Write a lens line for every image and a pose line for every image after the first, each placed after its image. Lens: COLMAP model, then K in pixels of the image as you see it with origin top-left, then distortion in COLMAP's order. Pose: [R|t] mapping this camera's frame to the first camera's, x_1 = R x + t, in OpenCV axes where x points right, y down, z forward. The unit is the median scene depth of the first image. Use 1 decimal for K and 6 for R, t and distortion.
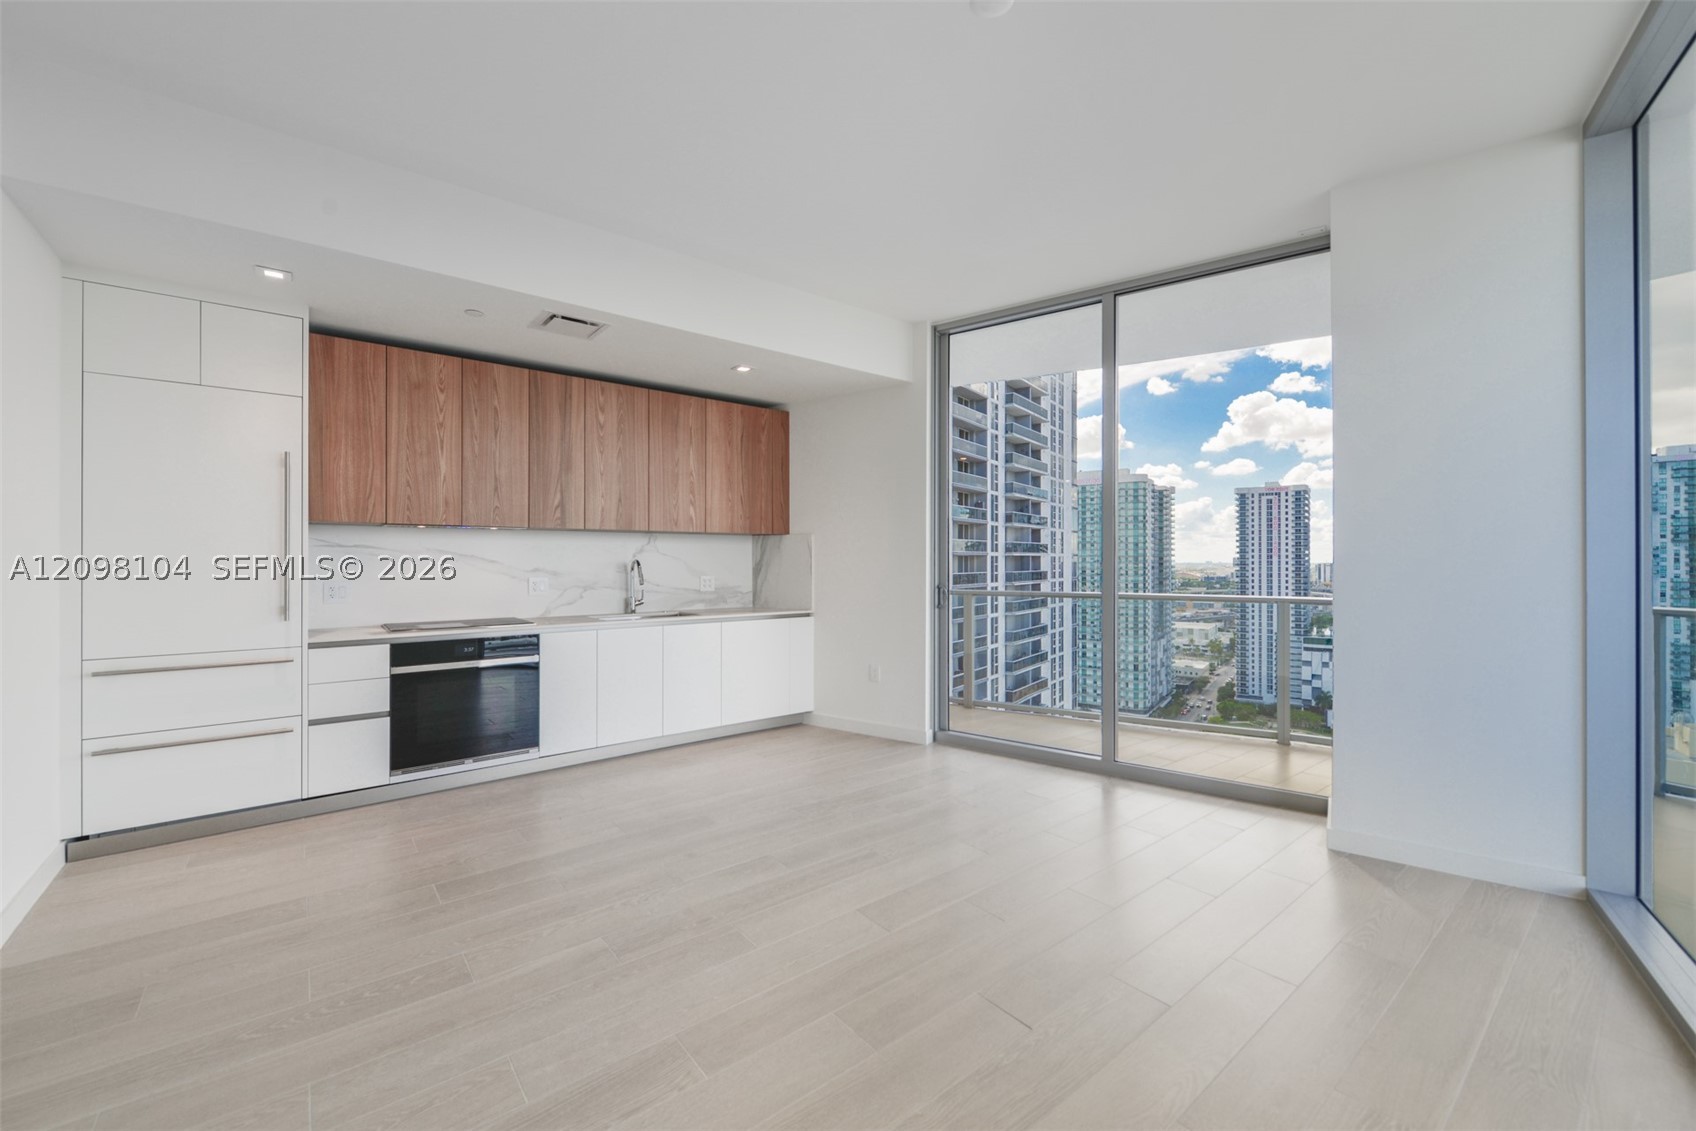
lens RADIAL K [[671.0, 0, 839.8], [0, 671.0, 556.7], [0, 0, 1]] dist [0.000407, -0.001694]
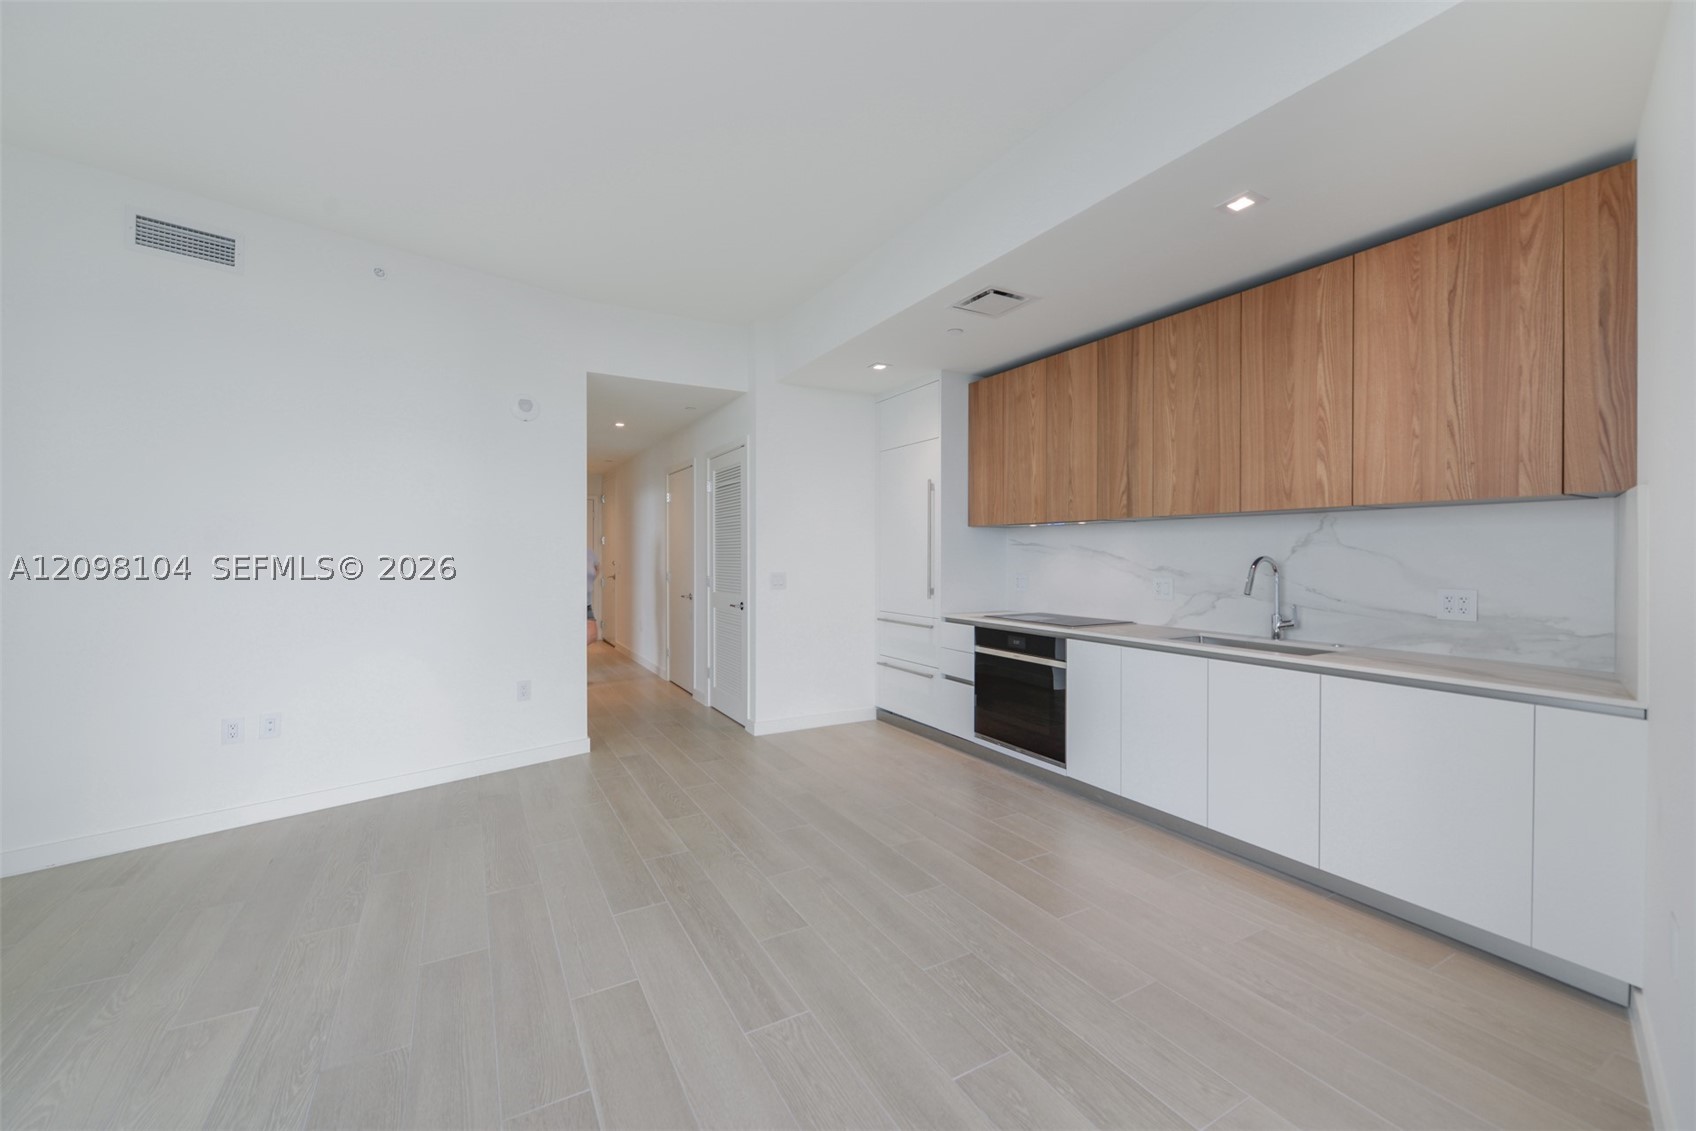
lens RADIAL K [[671.0, 0, 839.8], [0, 671.0, 556.7], [0, 0, 1]] dist [0.000407, -0.001694]
pose [[-0.158459, 0.000899, -0.987365, 0.454603], [0.001920, 0.999998, 0.000602, 0.004158], [0.987364, -0.001800, -0.158460, 0.787151]]
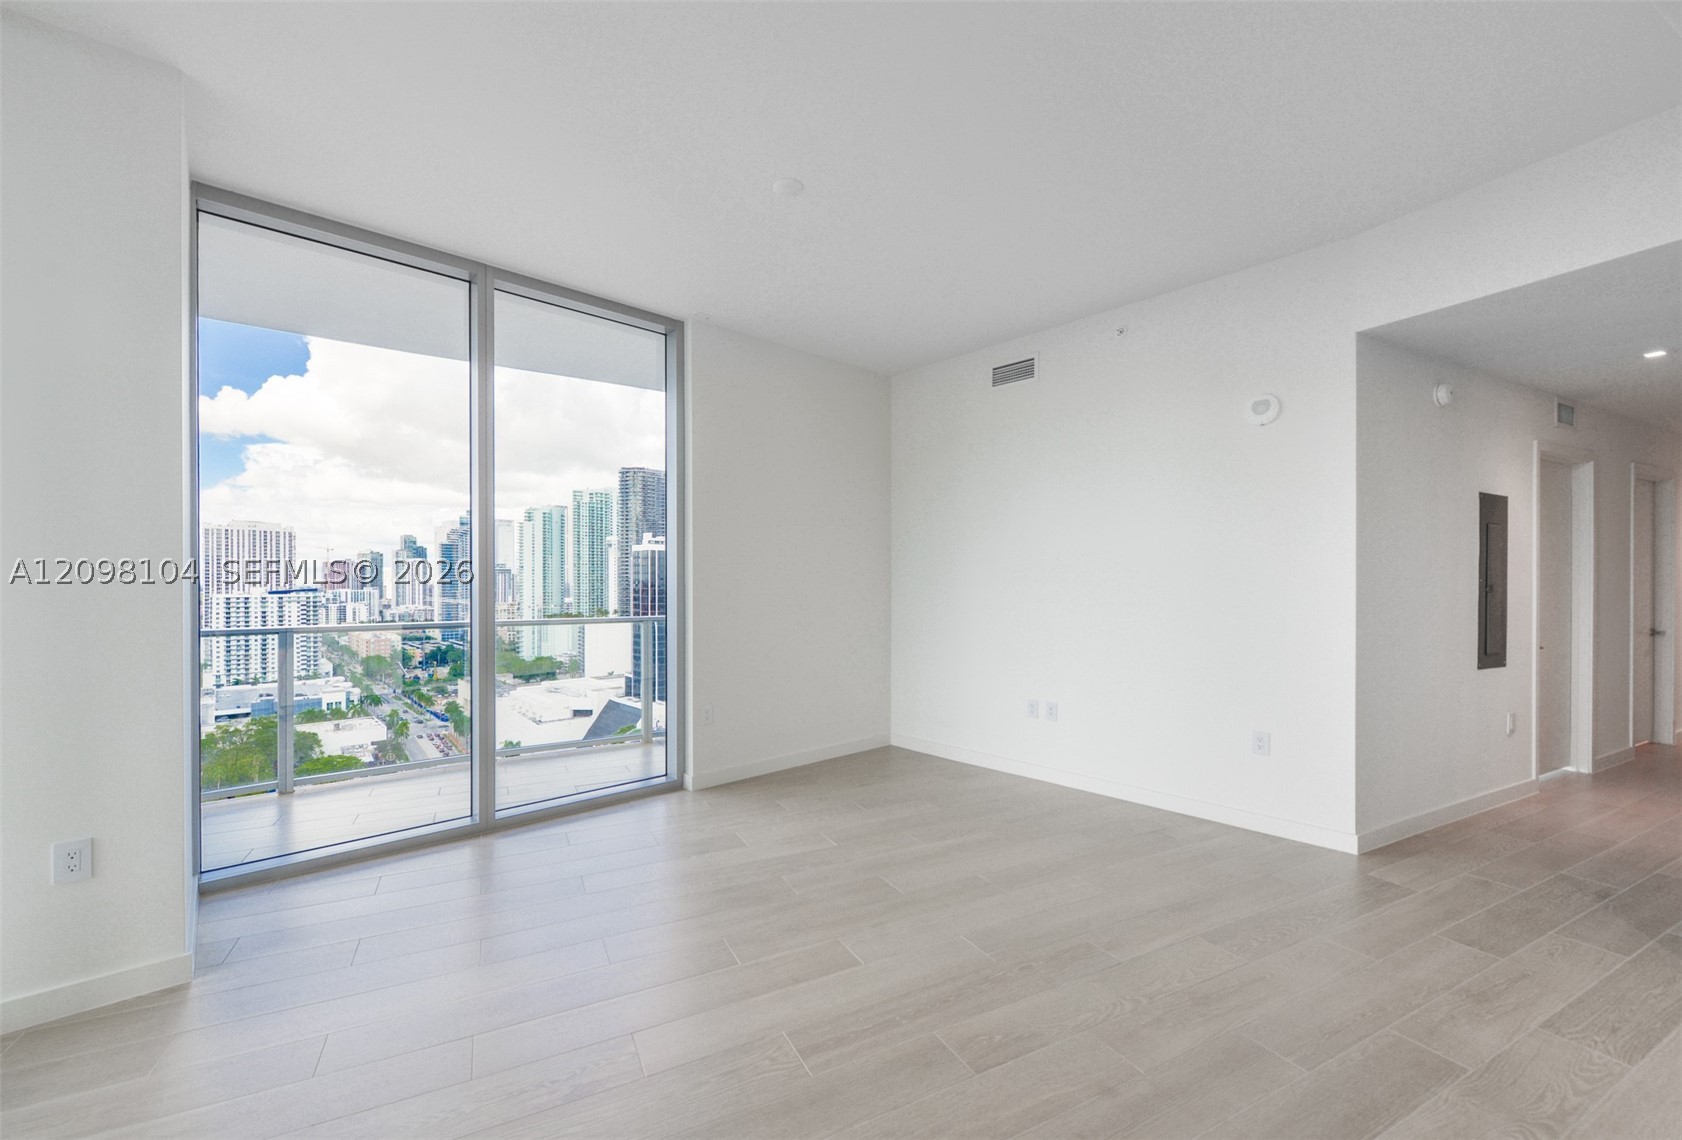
lens RADIAL K [[679.6, 0, 836.1], [0, 679.6, 583.1], [0, 0, 1]] dist [0.001237, 0.000014]
pose [[-0.981510, -0.002775, 0.191392, -0.068181], [-0.002651, 0.999996, 0.000903, 0.002062], [-0.191394, 0.000379, -0.981513, 1.098196]]
